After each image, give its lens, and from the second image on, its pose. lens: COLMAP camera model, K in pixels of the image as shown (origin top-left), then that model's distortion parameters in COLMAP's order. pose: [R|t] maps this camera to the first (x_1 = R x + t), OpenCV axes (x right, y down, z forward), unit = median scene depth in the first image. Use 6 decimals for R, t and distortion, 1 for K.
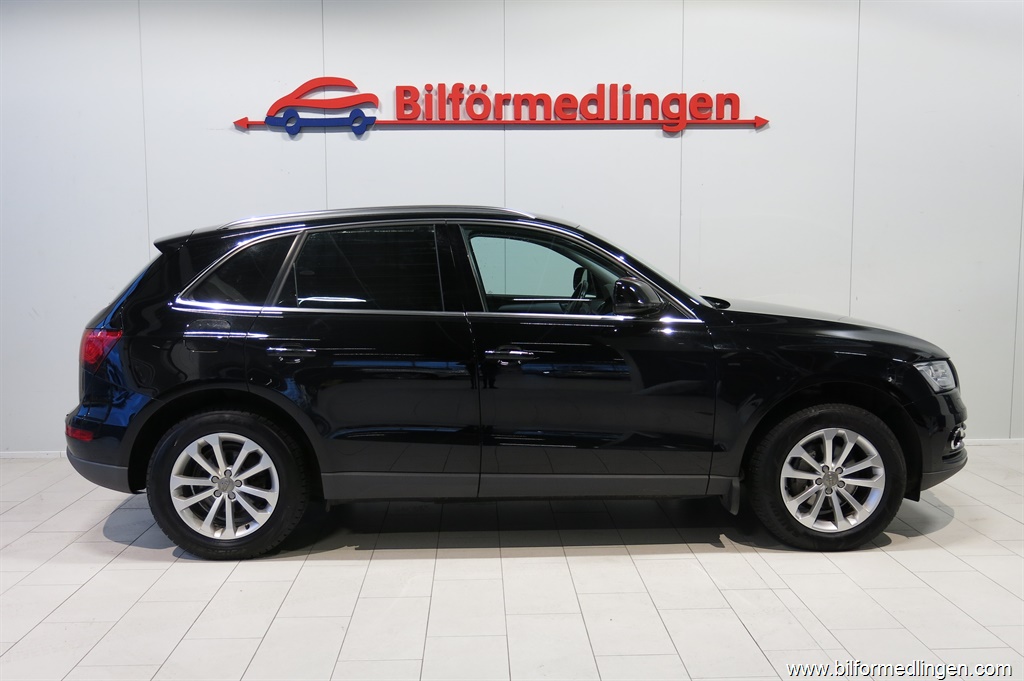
lens RADIAL K [[941.4, 0, 512.0], [0, 941.4, 340.5], [0, 0, 1]] dist [-0.001637, -0.006014]
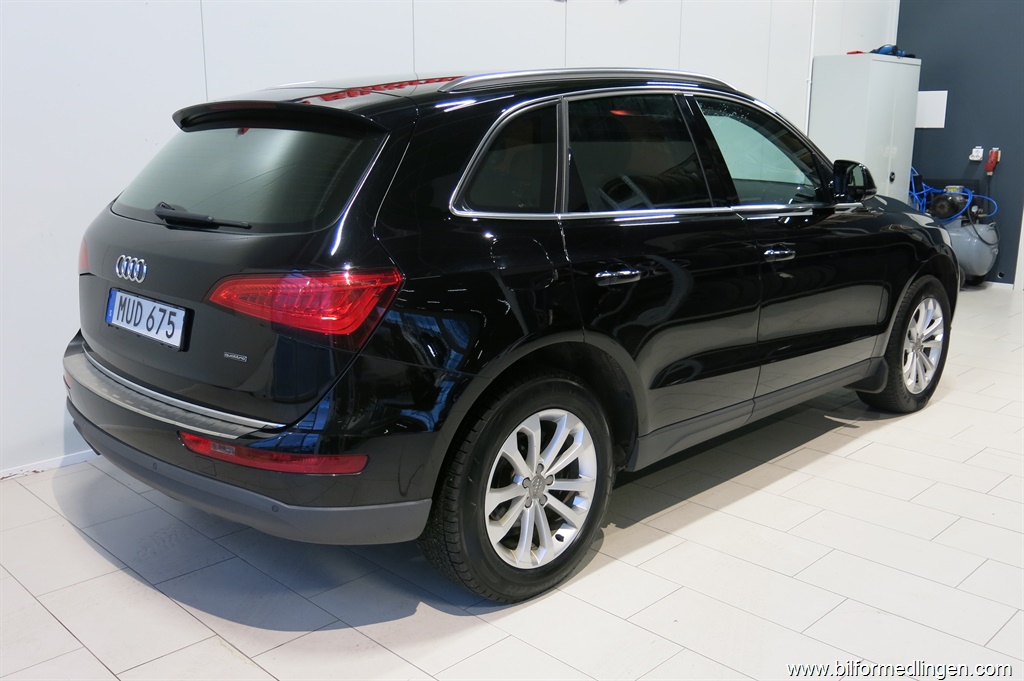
lens RADIAL K [[941.4, 0, 512.0], [0, 941.4, 340.5], [0, 0, 1]] dist [-0.001637, -0.006014]
pose [[0.737463, -0.144365, 0.659778, -0.725951], [0.065518, 0.987572, 0.142857, -0.043979], [-0.672202, -0.062124, 0.737756, 0.515416]]
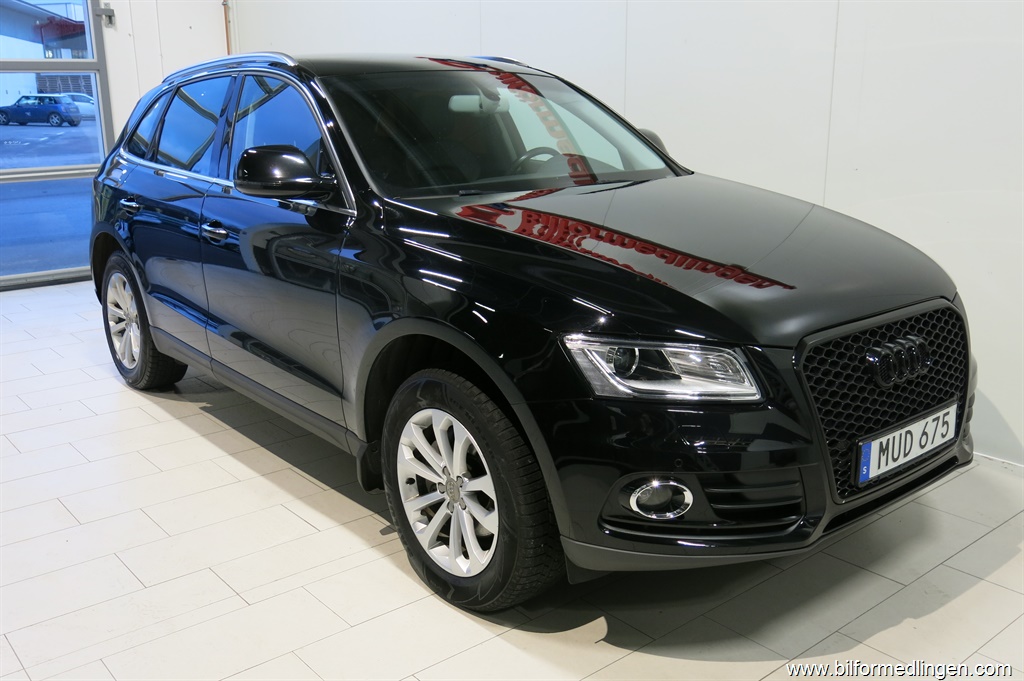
lens RADIAL K [[941.4, 0, 512.0], [0, 941.4, 340.5], [0, 0, 1]] dist [-0.001637, -0.006014]
pose [[0.607083, 0.197601, -0.769678, 0.821279], [-0.076715, 0.978638, 0.190739, -0.069982], [0.790927, -0.056749, 0.609274, 0.662002]]
